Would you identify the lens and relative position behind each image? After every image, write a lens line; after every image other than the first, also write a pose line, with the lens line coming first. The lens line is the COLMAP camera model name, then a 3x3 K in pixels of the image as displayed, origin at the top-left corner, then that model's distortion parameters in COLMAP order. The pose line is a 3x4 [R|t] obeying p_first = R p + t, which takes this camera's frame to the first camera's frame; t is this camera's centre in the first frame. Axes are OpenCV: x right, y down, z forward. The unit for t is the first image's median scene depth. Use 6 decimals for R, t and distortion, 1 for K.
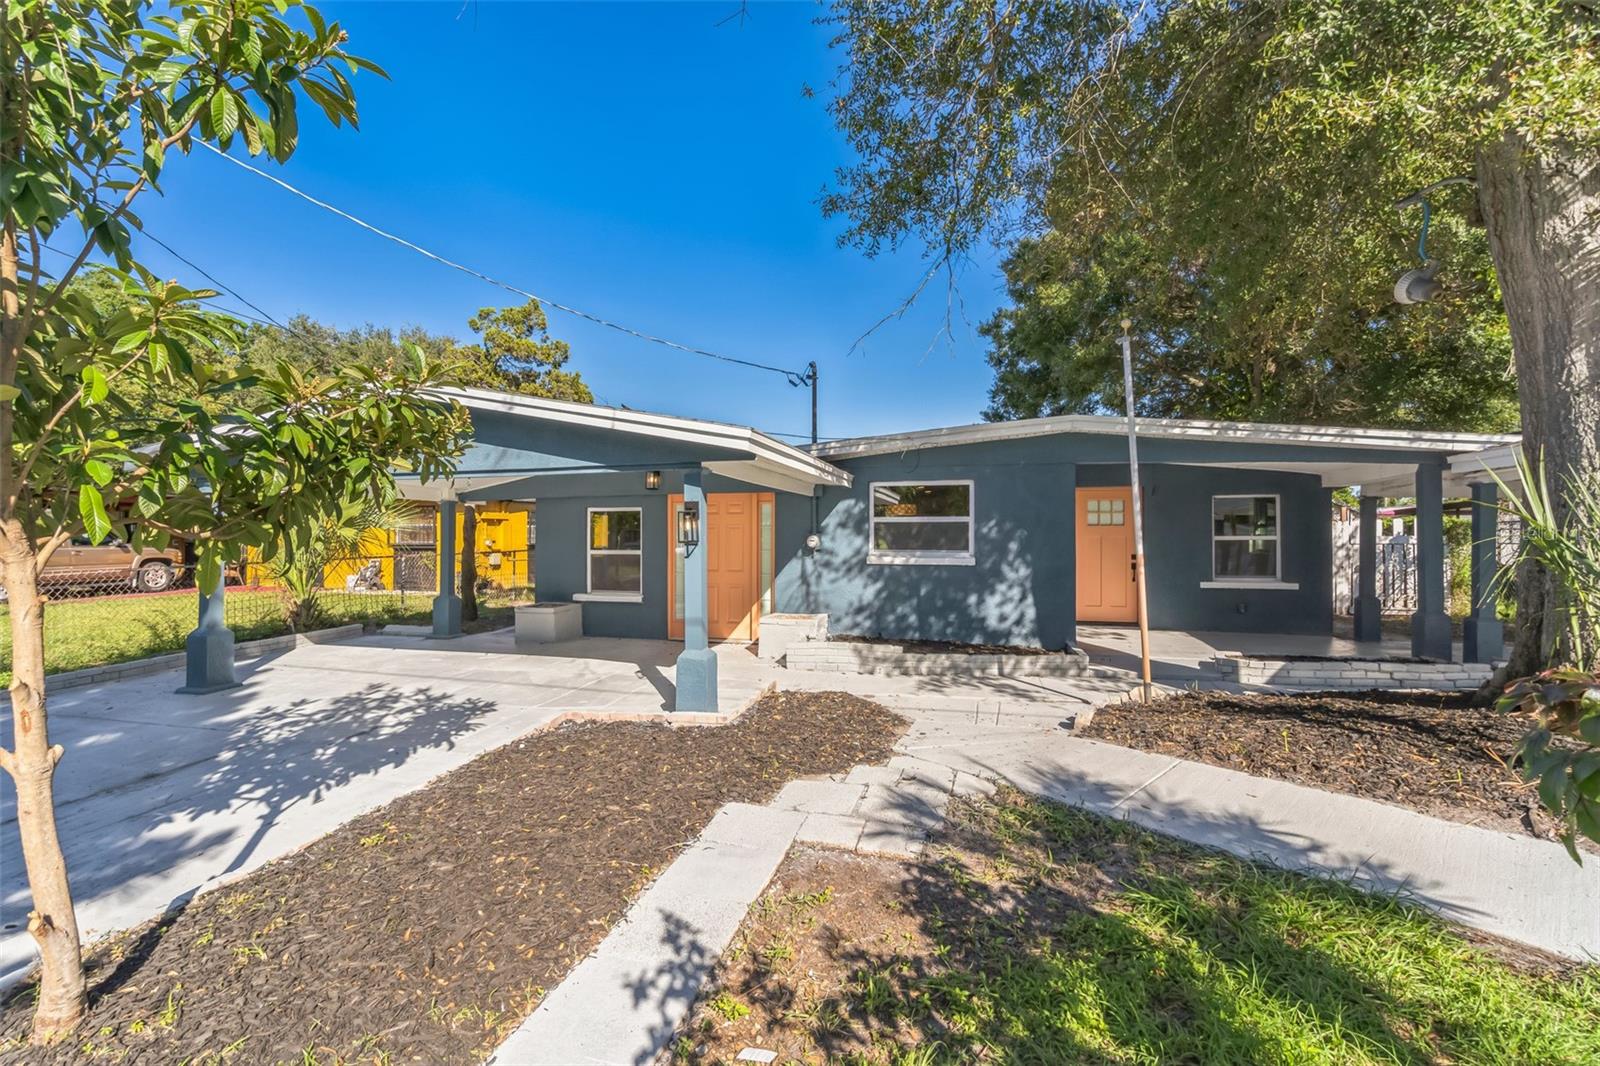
lens RADIAL K [[726.6, 0, 791.5], [0, 726.6, 528.0], [0, 0, 1]] dist [0.001238, 0.000351]
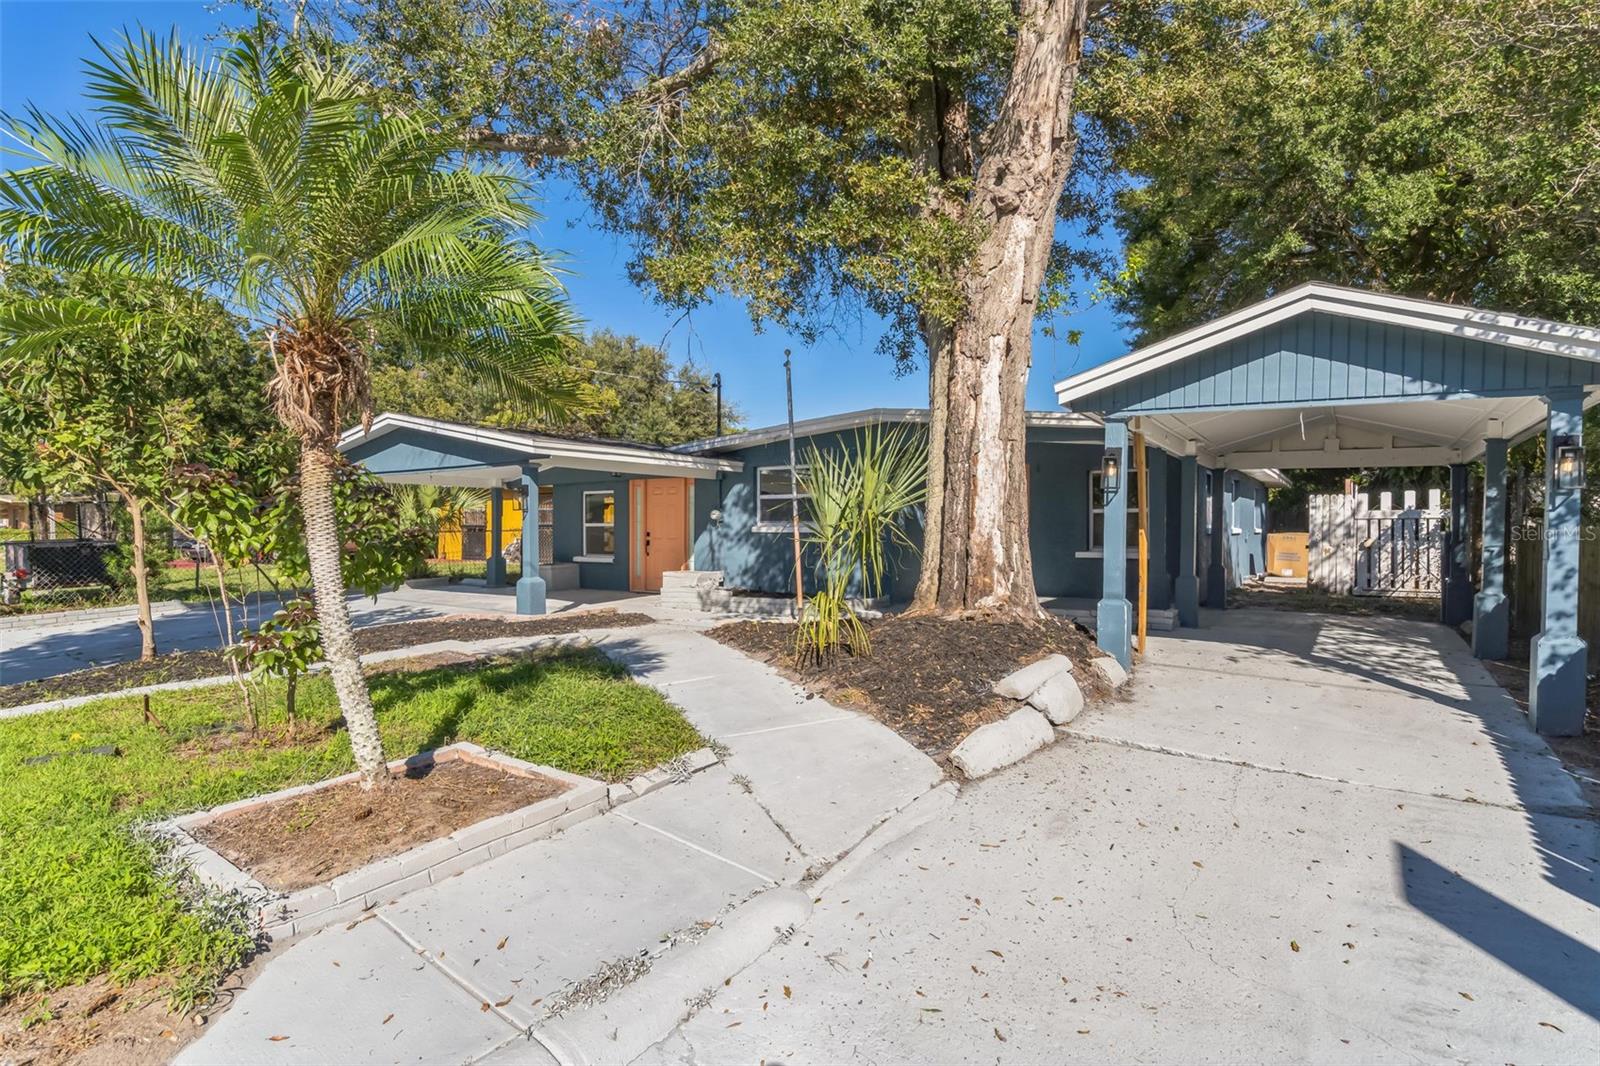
lens RADIAL K [[726.6, 0, 791.5], [0, 726.6, 528.0], [0, 0, 1]] dist [0.001238, 0.000351]
pose [[0.957695, 0.004365, -0.287752, 0.519528], [0.004336, 0.999553, 0.029595, 0.001146], [0.287753, -0.029590, 0.957248, -0.169986]]
